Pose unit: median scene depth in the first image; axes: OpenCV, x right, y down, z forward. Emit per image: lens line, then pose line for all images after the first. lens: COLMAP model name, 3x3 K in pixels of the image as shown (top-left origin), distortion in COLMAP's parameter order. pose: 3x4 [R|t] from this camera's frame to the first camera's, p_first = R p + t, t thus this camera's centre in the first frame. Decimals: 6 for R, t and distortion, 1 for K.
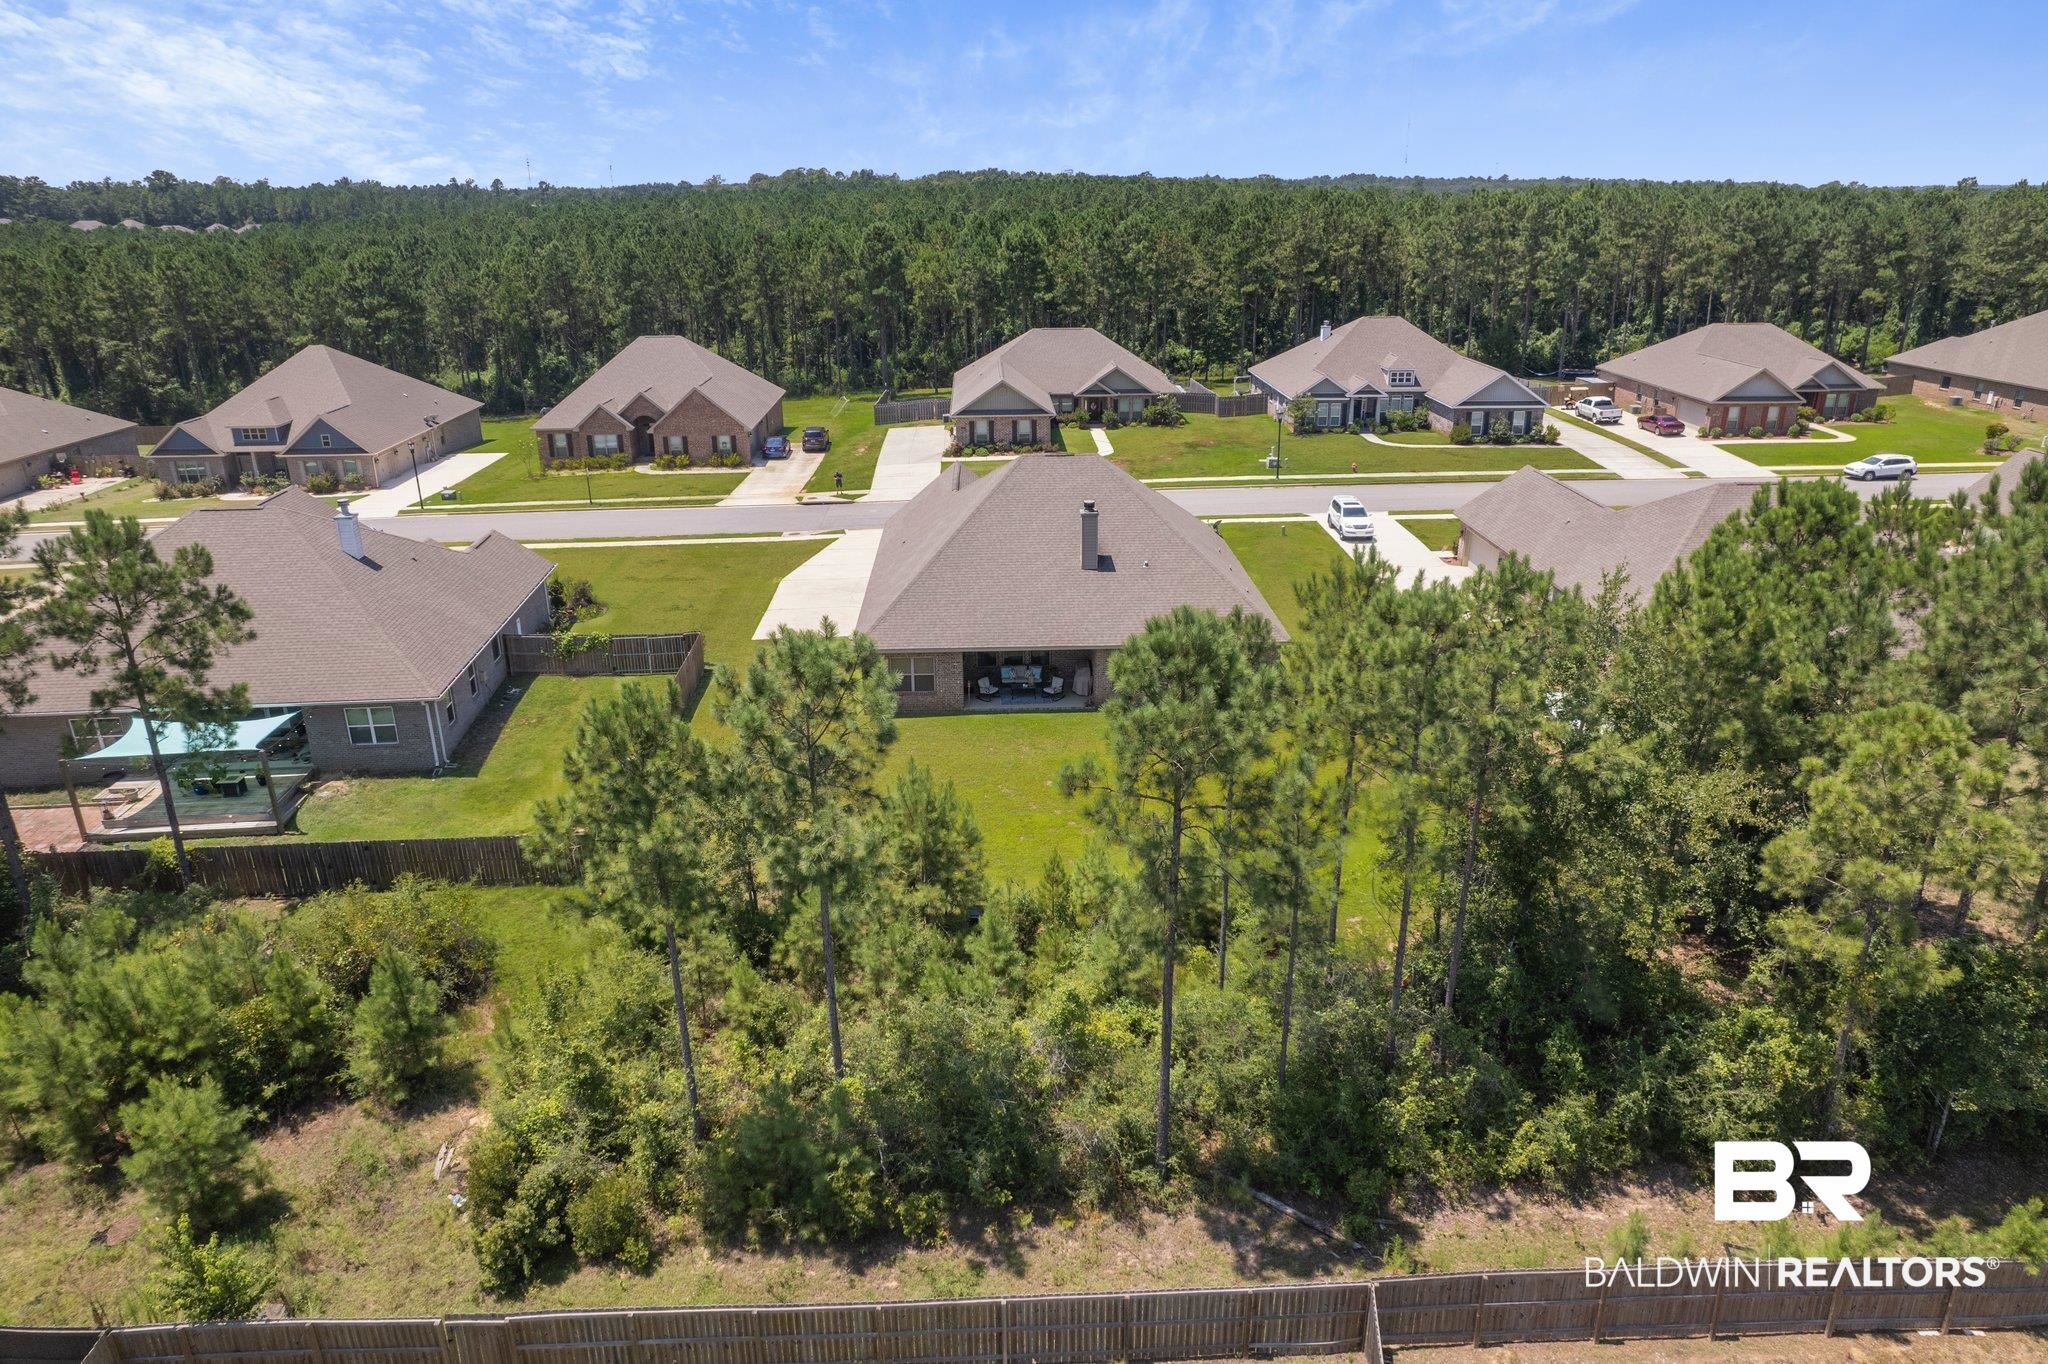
lens RADIAL K [[1302.8, 0, 1024.0], [0, 1302.8, 682.0], [0, 0, 1]] dist [-0.078530, 0.065850]
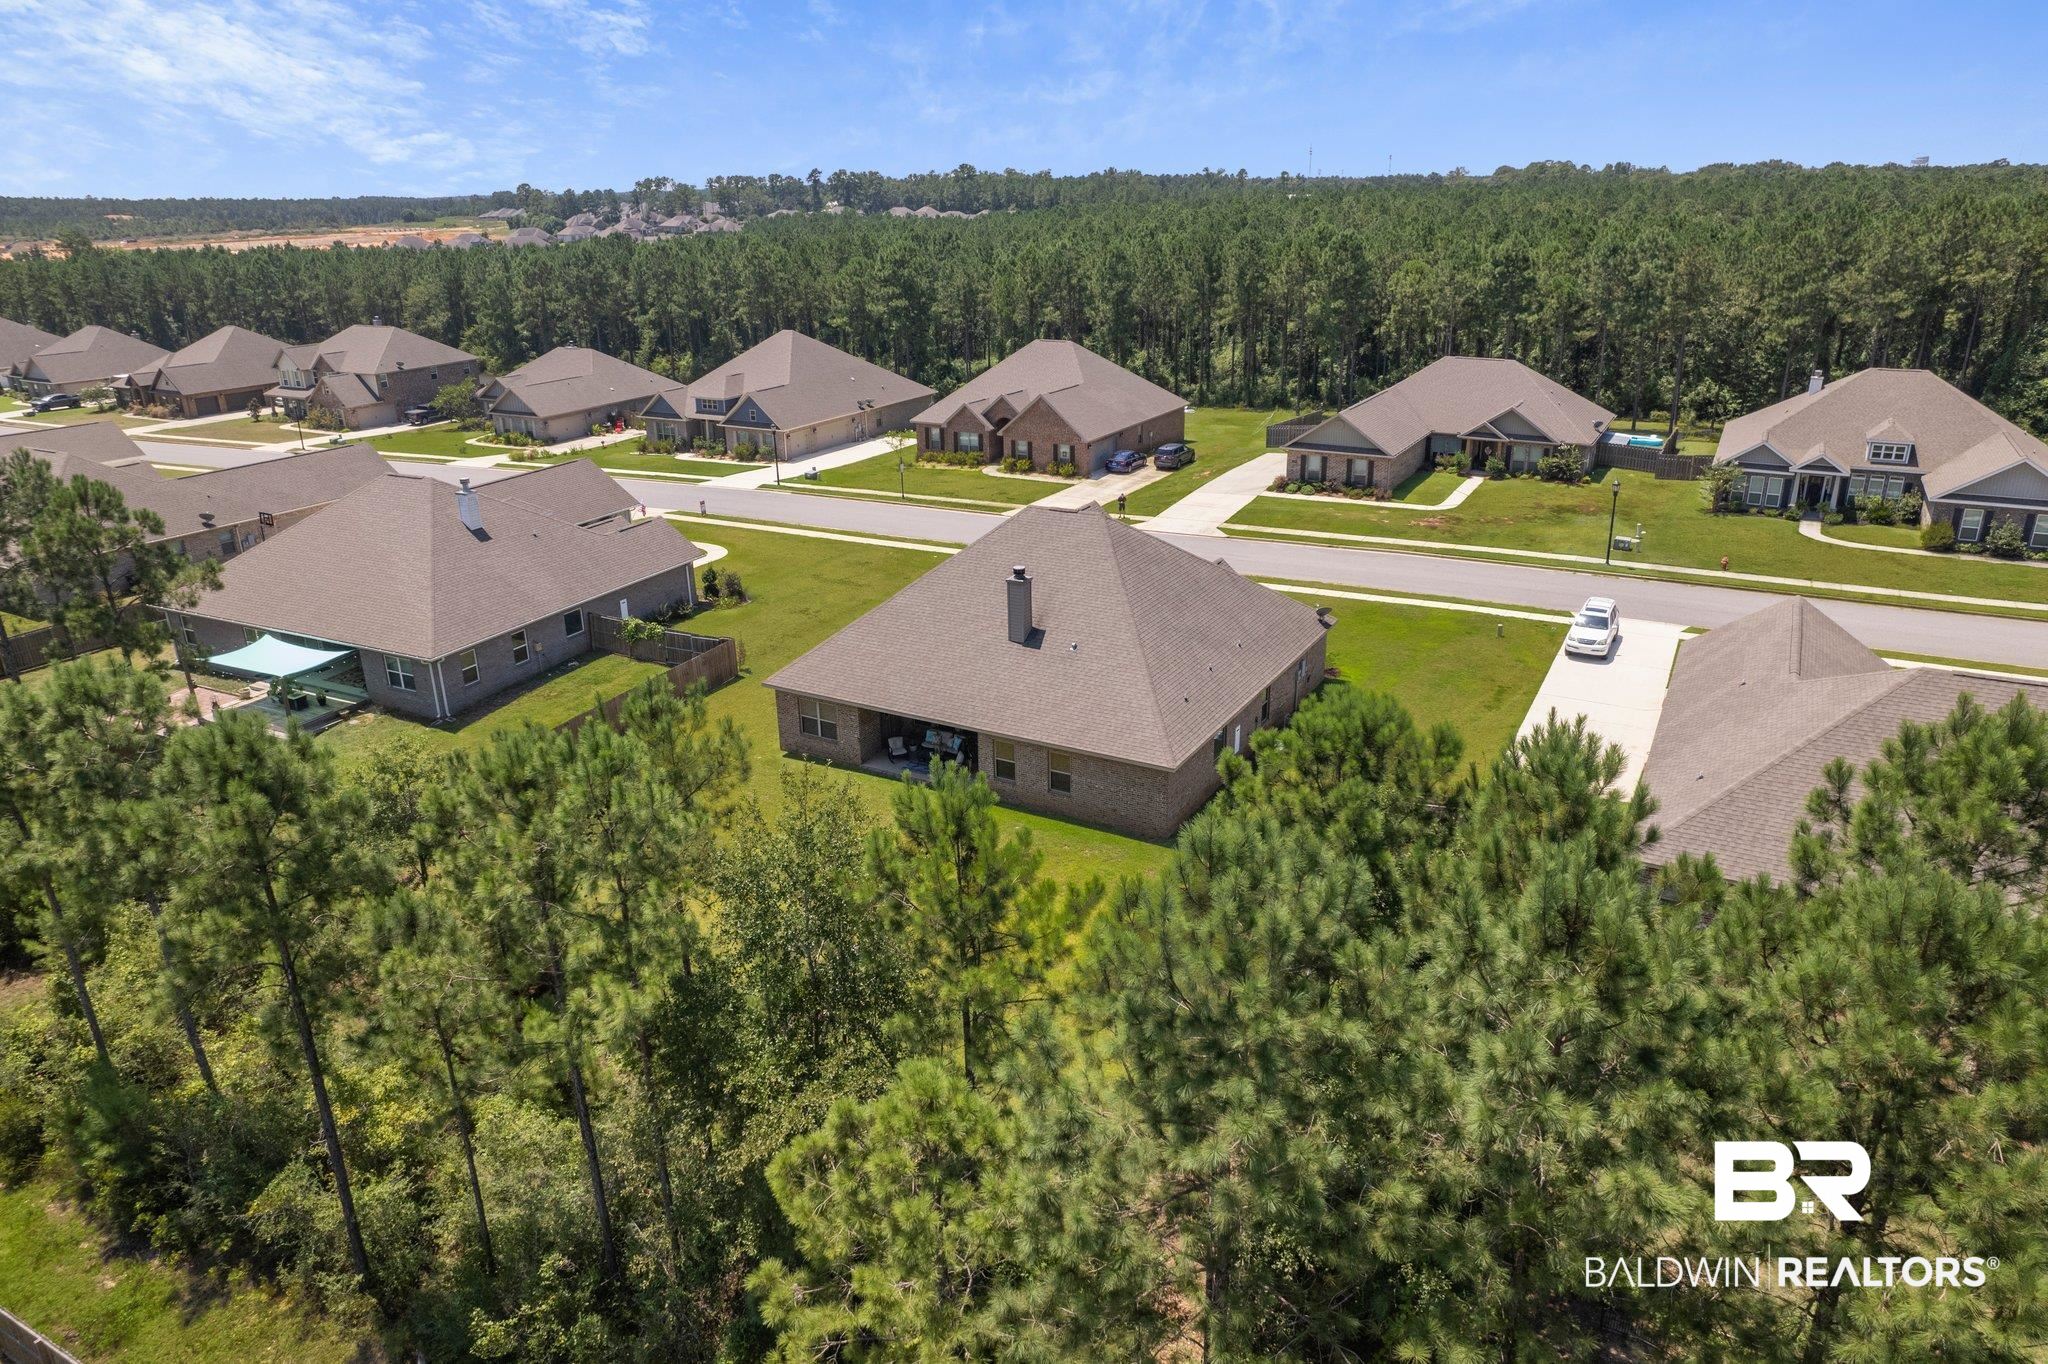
lens RADIAL K [[1313.3, 0, 1024.0], [0, 1313.3, 682.0], [0, 0, 1]] dist [-0.055513, 0.001881]
pose [[0.854661, 0.177981, -0.487727, 0.261574], [-0.176309, 0.983075, 0.049791, -0.054854], [0.488334, 0.043436, 0.871575, 0.112568]]
